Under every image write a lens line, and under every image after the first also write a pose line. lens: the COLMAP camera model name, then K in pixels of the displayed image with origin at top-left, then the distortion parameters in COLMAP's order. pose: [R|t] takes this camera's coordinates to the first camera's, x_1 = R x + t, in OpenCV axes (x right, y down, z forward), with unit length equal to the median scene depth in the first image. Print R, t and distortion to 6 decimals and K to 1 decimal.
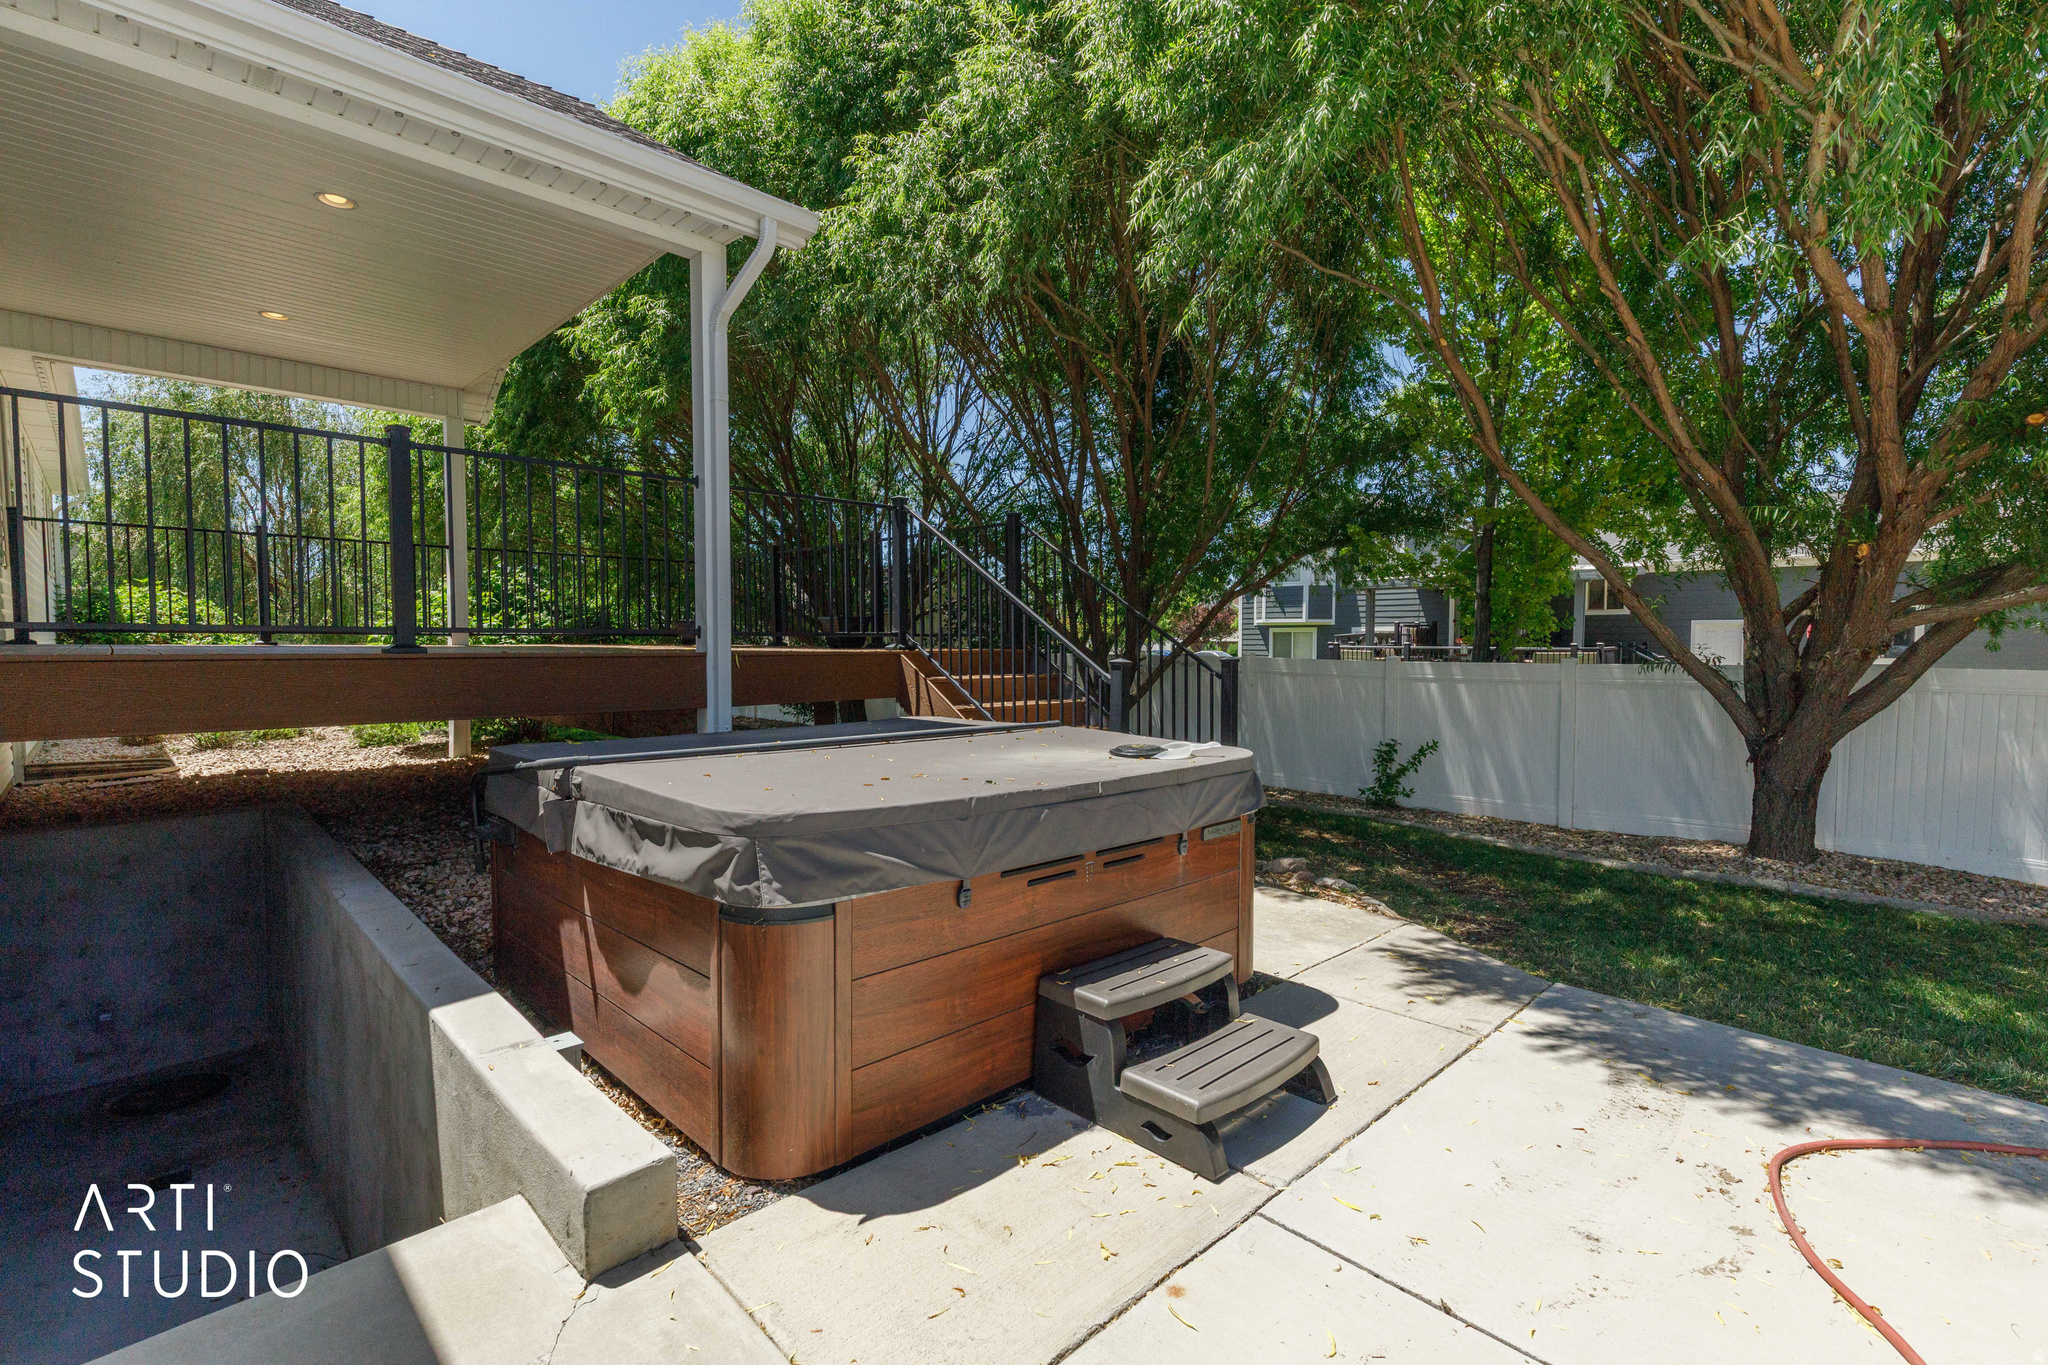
lens RADIAL K [[944.2, 0, 1039.1], [0, 944.2, 696.9], [0, 0, 1]] dist [0.000355, 0.000907]
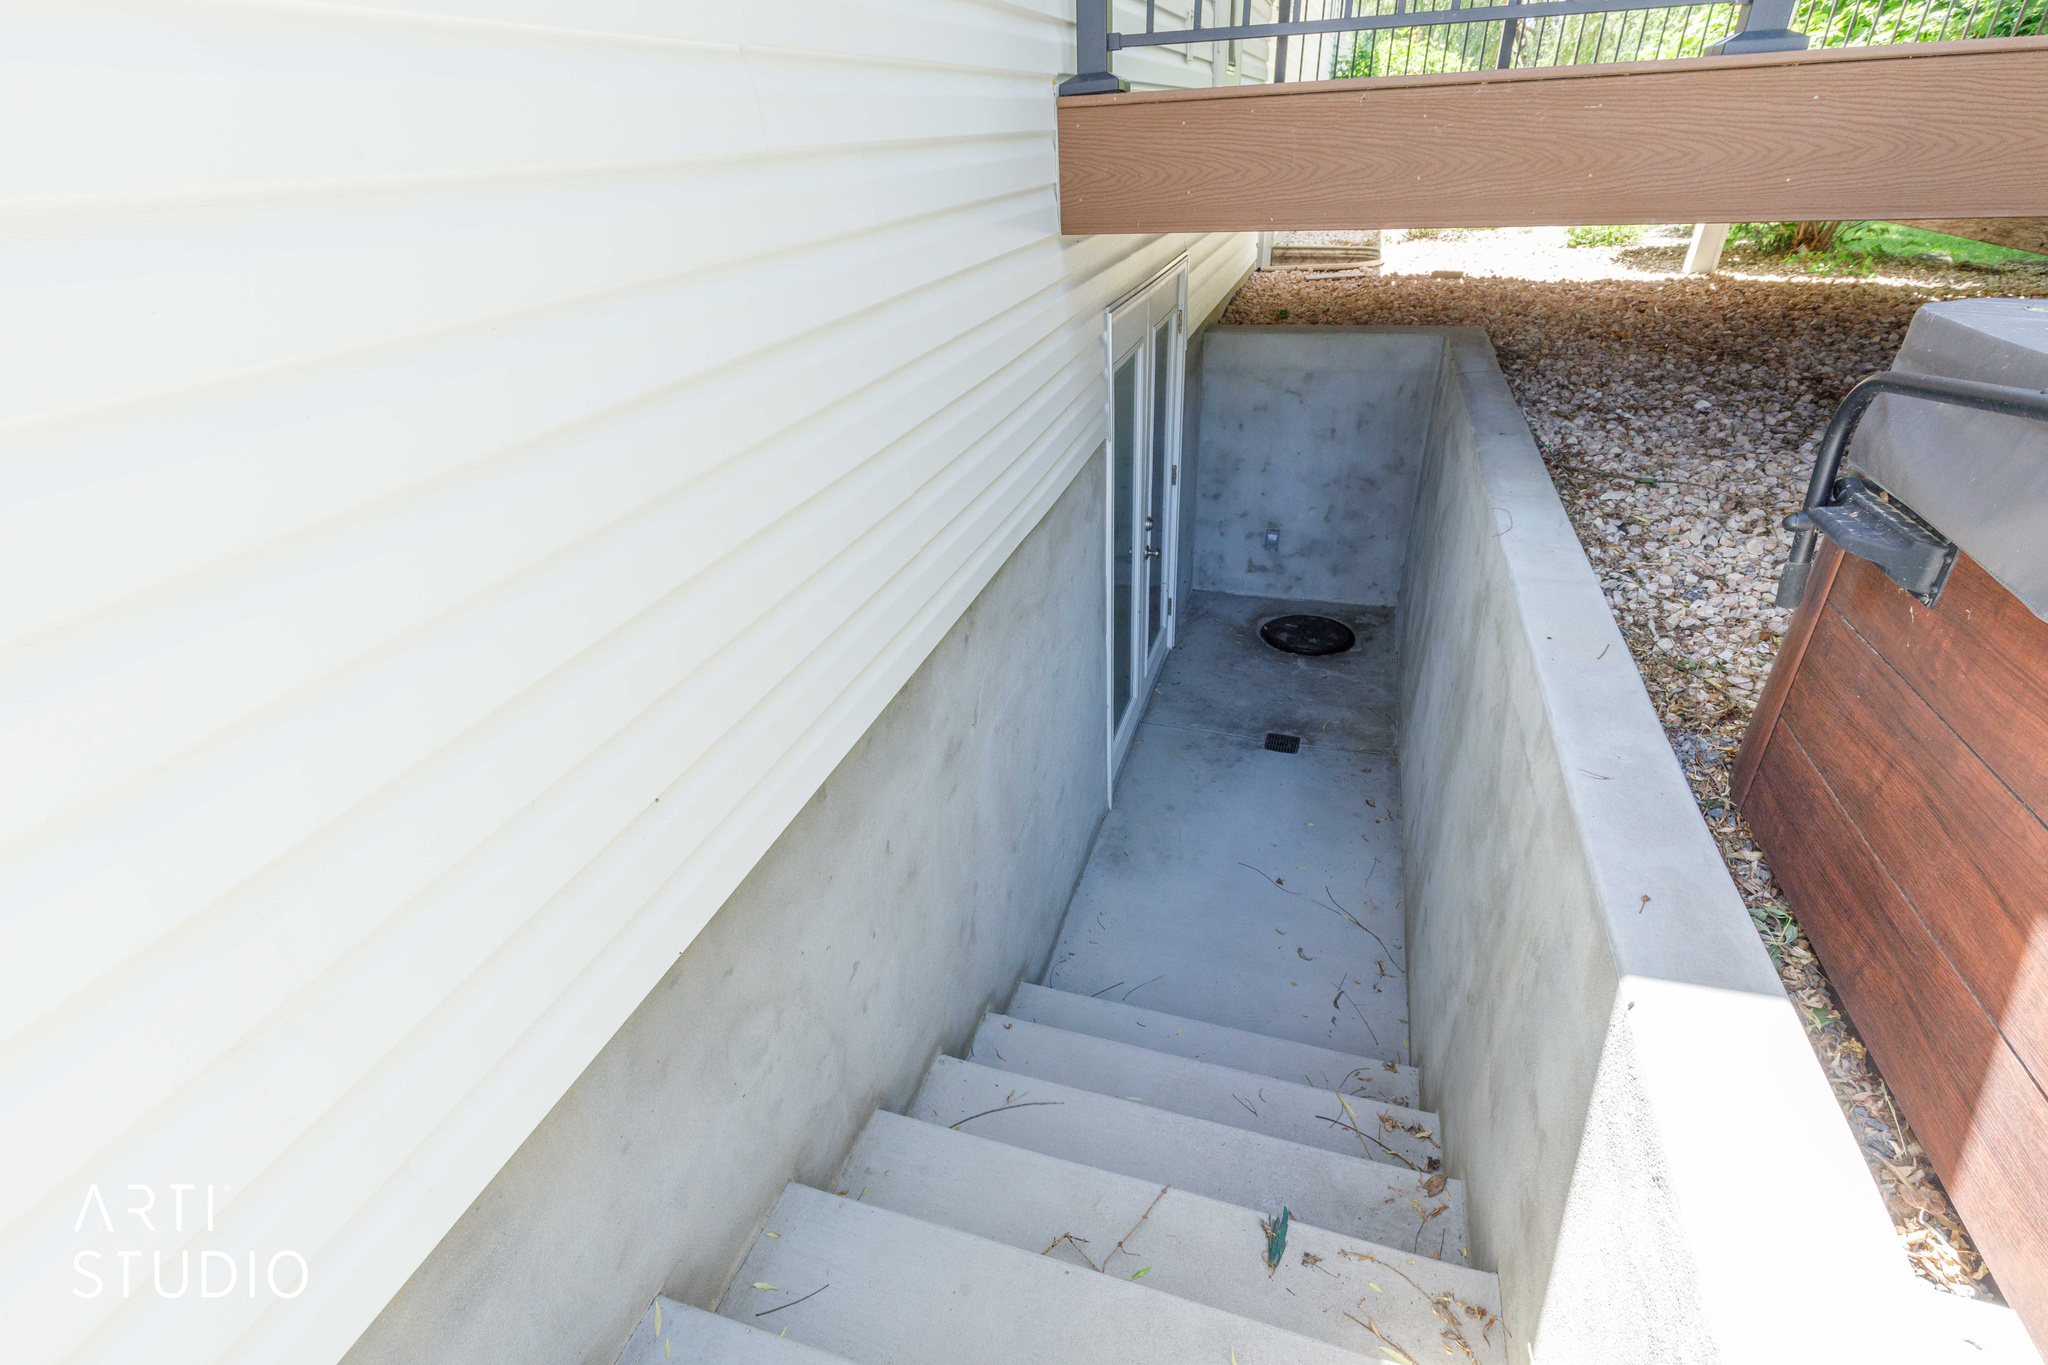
lens RADIAL K [[944.2, 0, 1039.1], [0, 944.2, 696.9], [0, 0, 1]] dist [0.000355, 0.000907]
pose [[0.474355, 0.429734, -0.768320, -0.262197], [-0.007003, 0.874575, 0.484840, 0.005304], [0.880306, -0.224606, 0.417869, 0.323205]]
